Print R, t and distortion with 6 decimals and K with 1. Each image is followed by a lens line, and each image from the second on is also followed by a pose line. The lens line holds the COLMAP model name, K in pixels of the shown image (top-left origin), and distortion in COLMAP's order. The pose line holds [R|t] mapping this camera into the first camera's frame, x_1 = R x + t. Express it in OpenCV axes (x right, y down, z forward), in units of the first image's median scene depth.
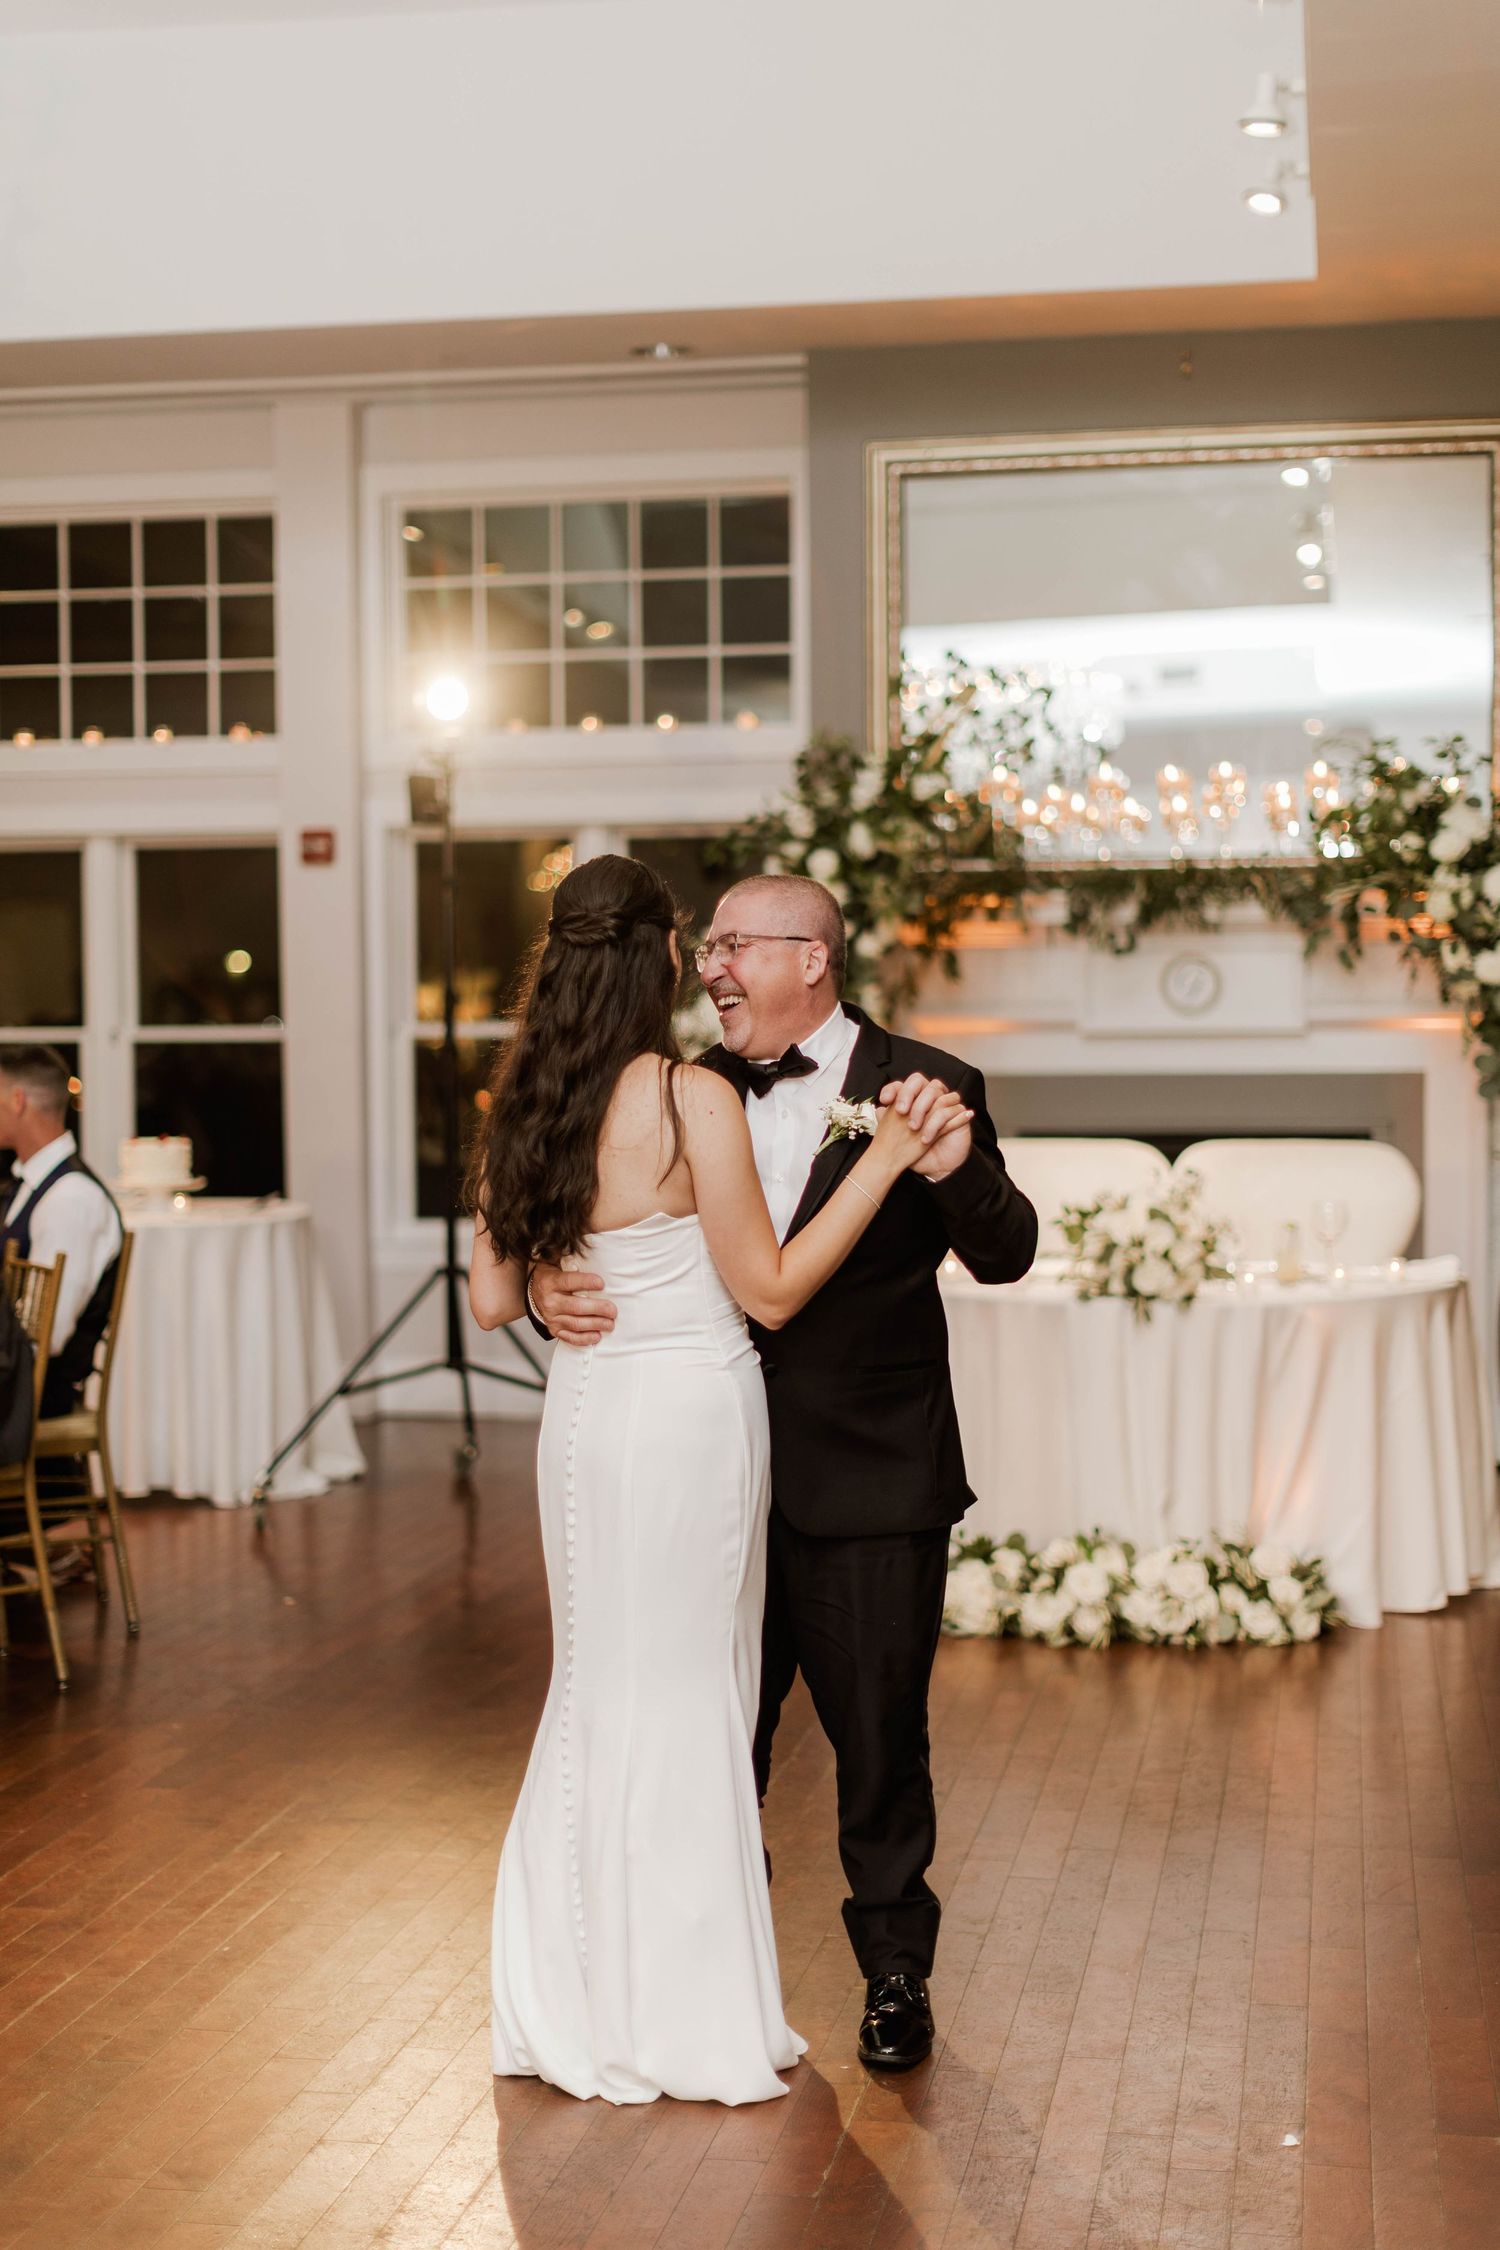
lens RADIAL K [[3297.7, 0, 750.0], [0, 3297.7, 1125.0], [0, 0, 1]] dist [-0.003216, 0.030455]
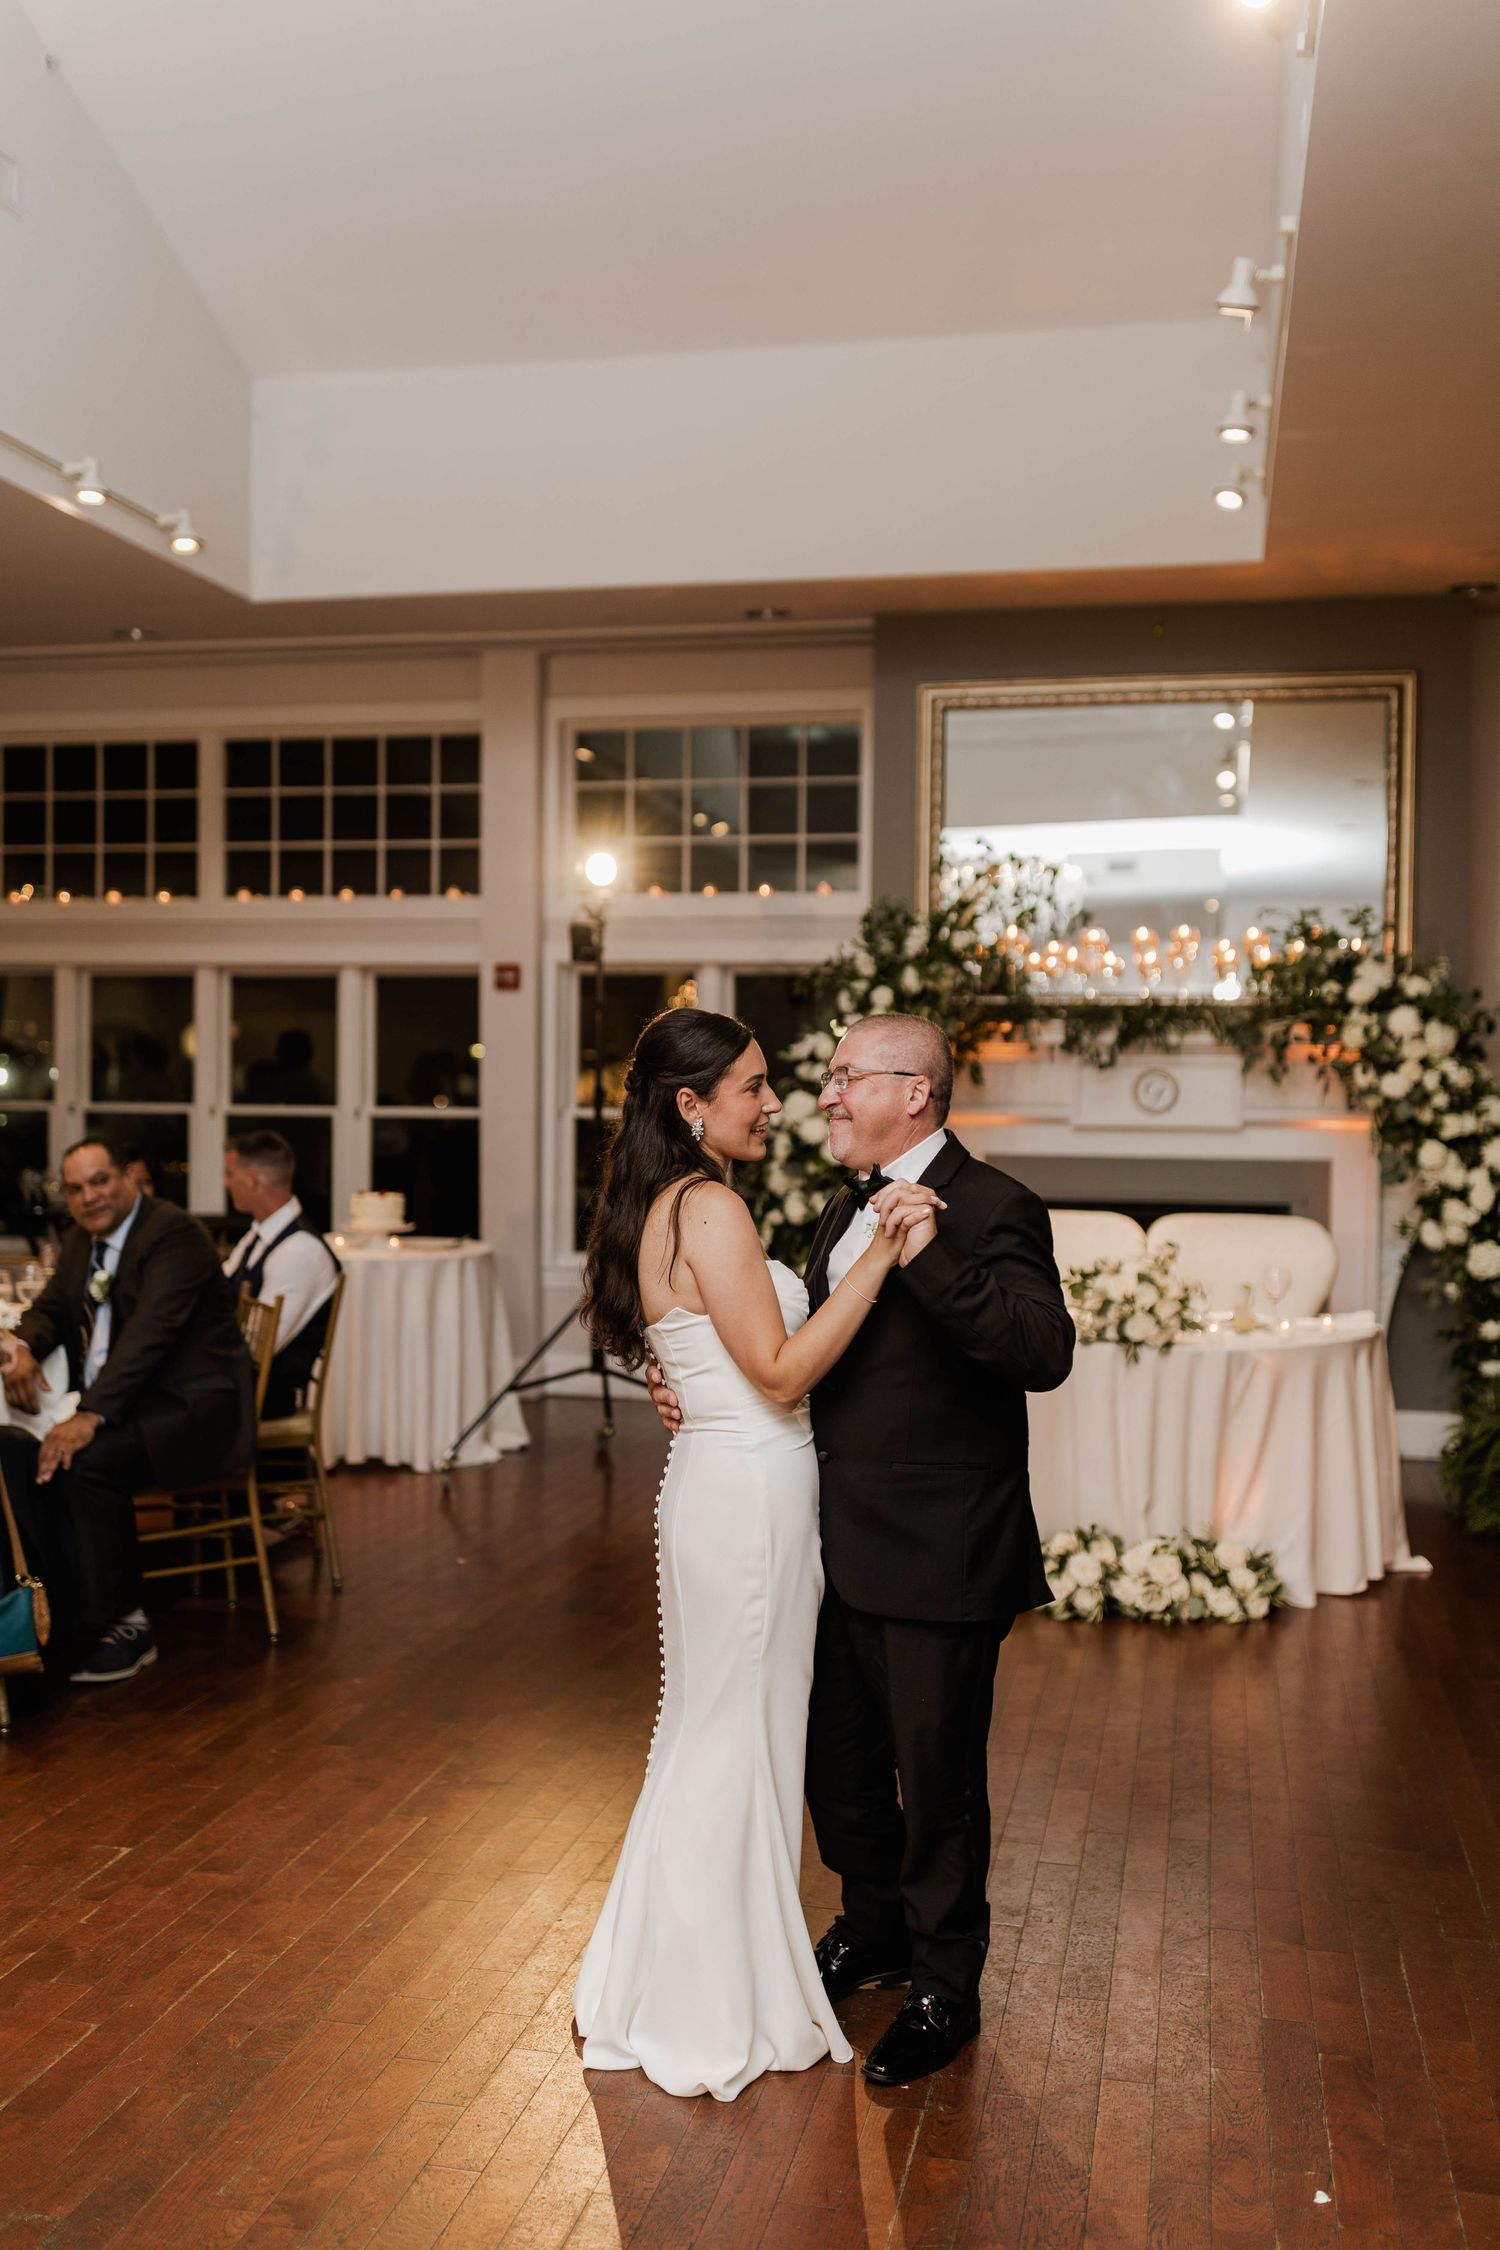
lens RADIAL K [[2179.1, 0, 758.0], [0, 2179.1, 1126.3], [0, 0, 1]] dist [-0.005269, 0.002435]
pose [[0.999483, 0.018481, -0.026304, -0.003525], [-0.018918, 0.999686, -0.016445, -0.011857], [0.025992, 0.016934, 0.999519, 0.124495]]
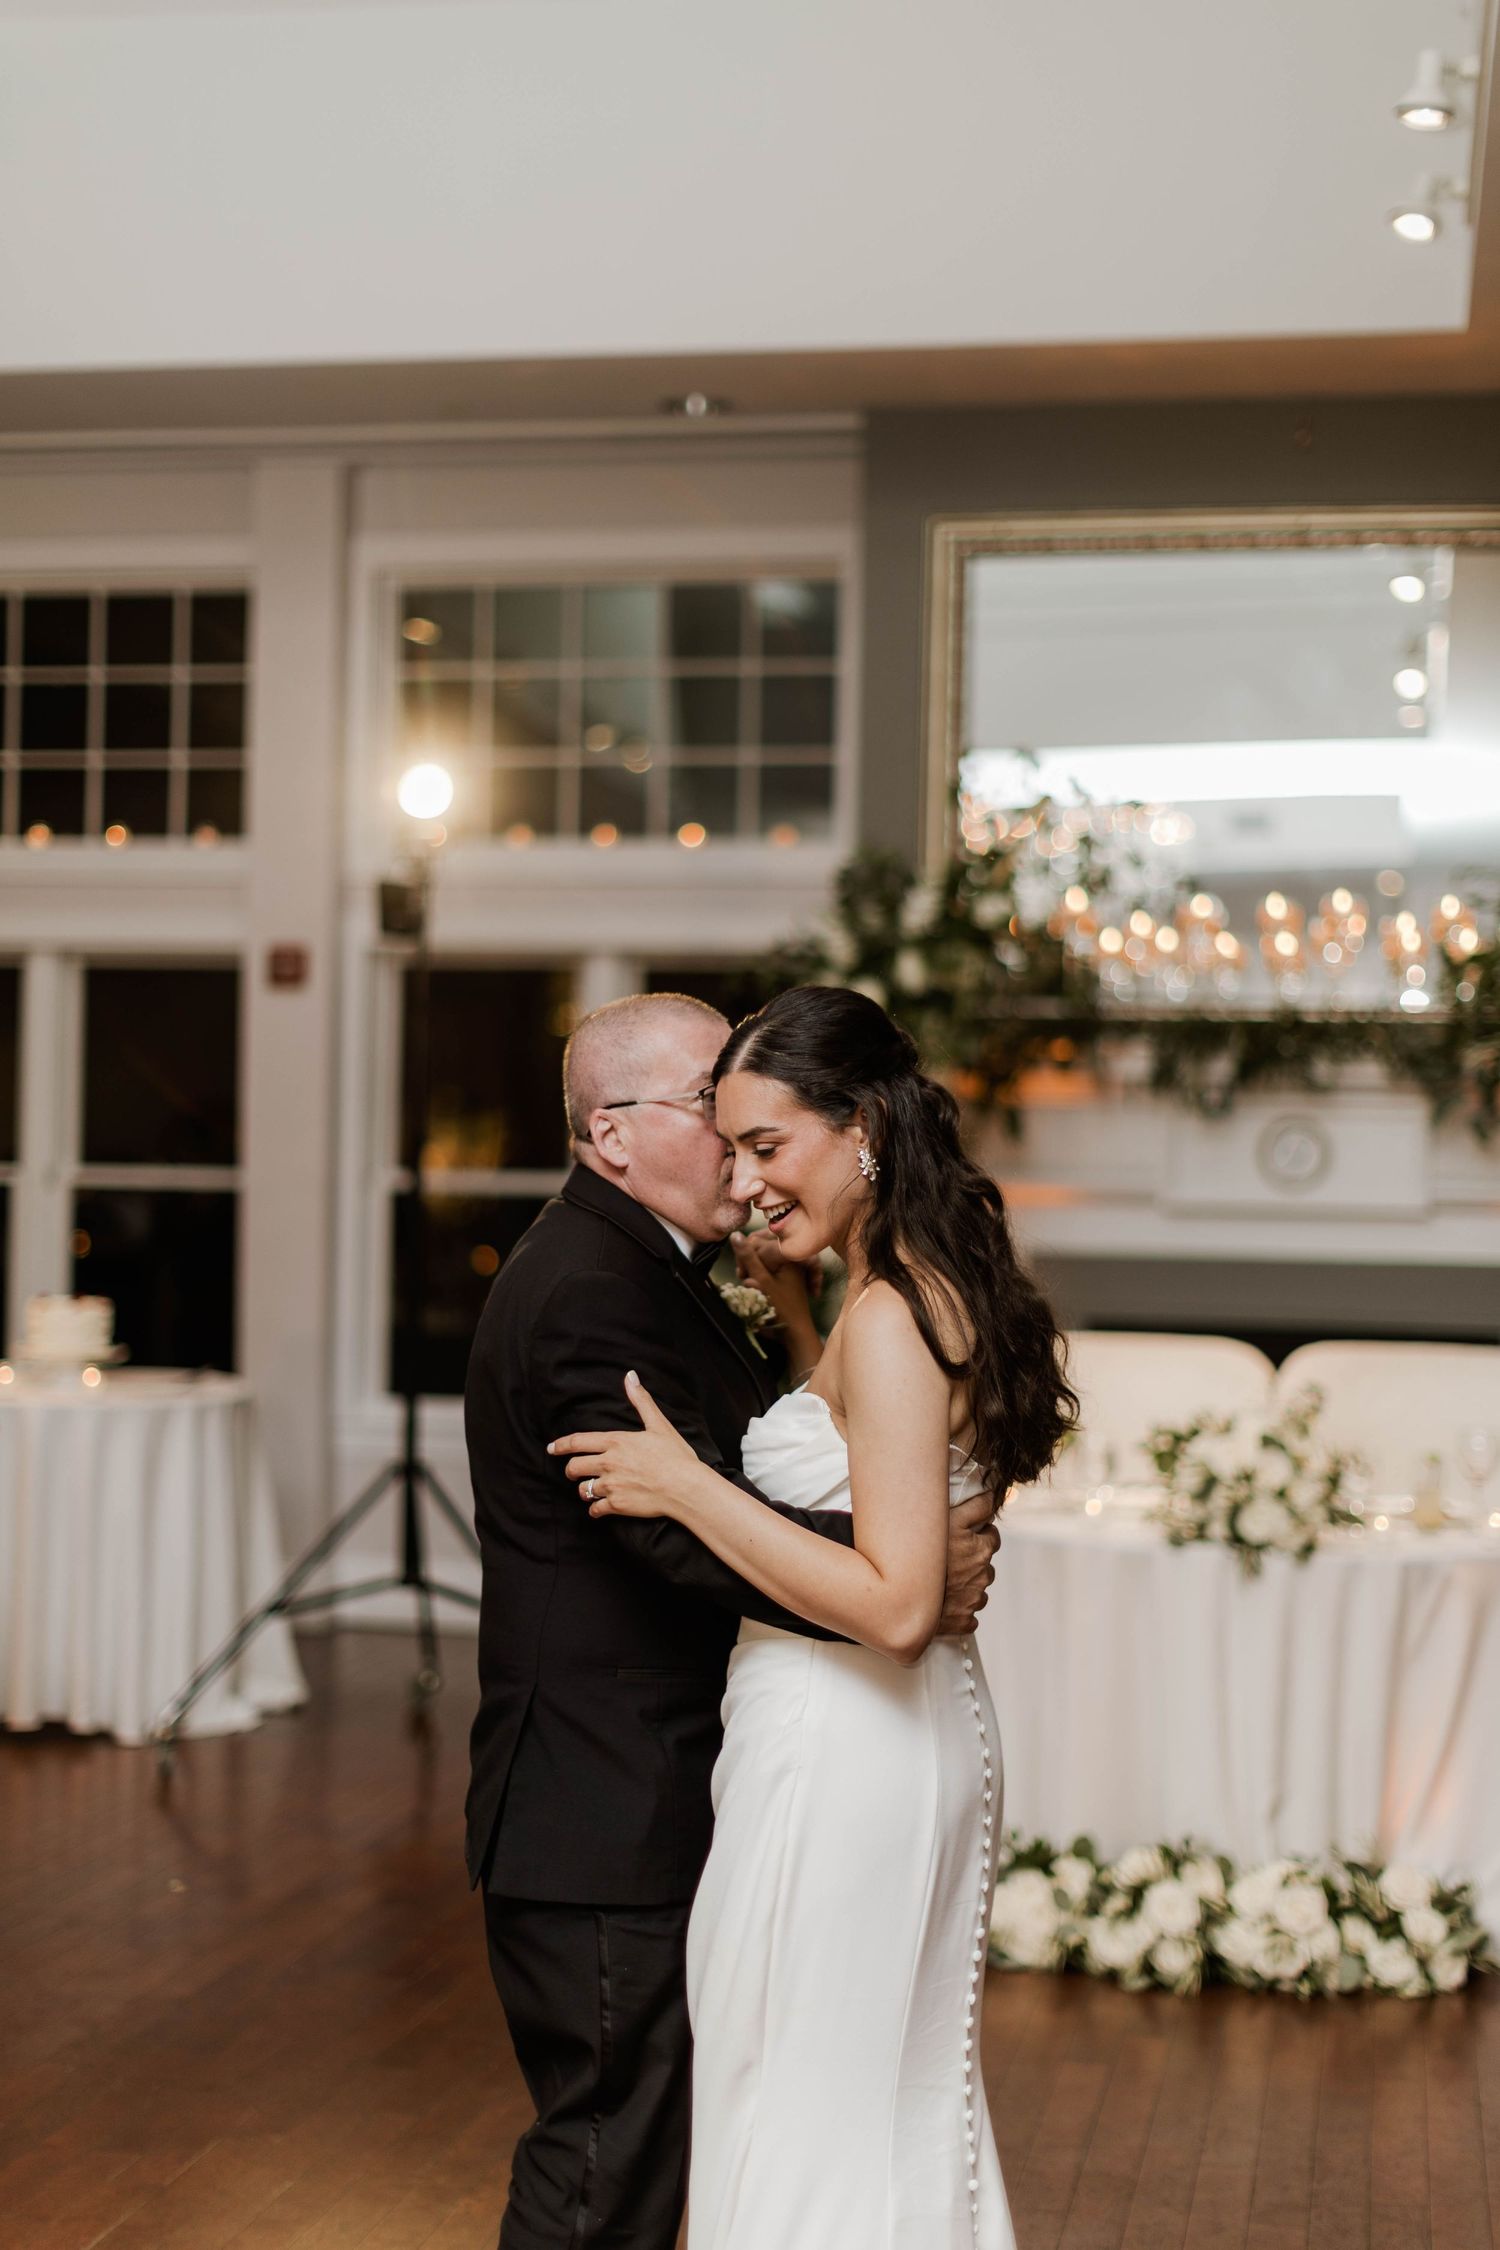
lens RADIAL K [[3297.7, 0, 750.0], [0, 3297.7, 1125.0], [0, 0, 1]] dist [-0.003216, 0.030455]
pose [[0.999496, 0.028806, -0.013345, 0.004802], [-0.029401, 0.998475, -0.046718, -0.006803], [0.011979, 0.047087, 0.998819, 0.158724]]
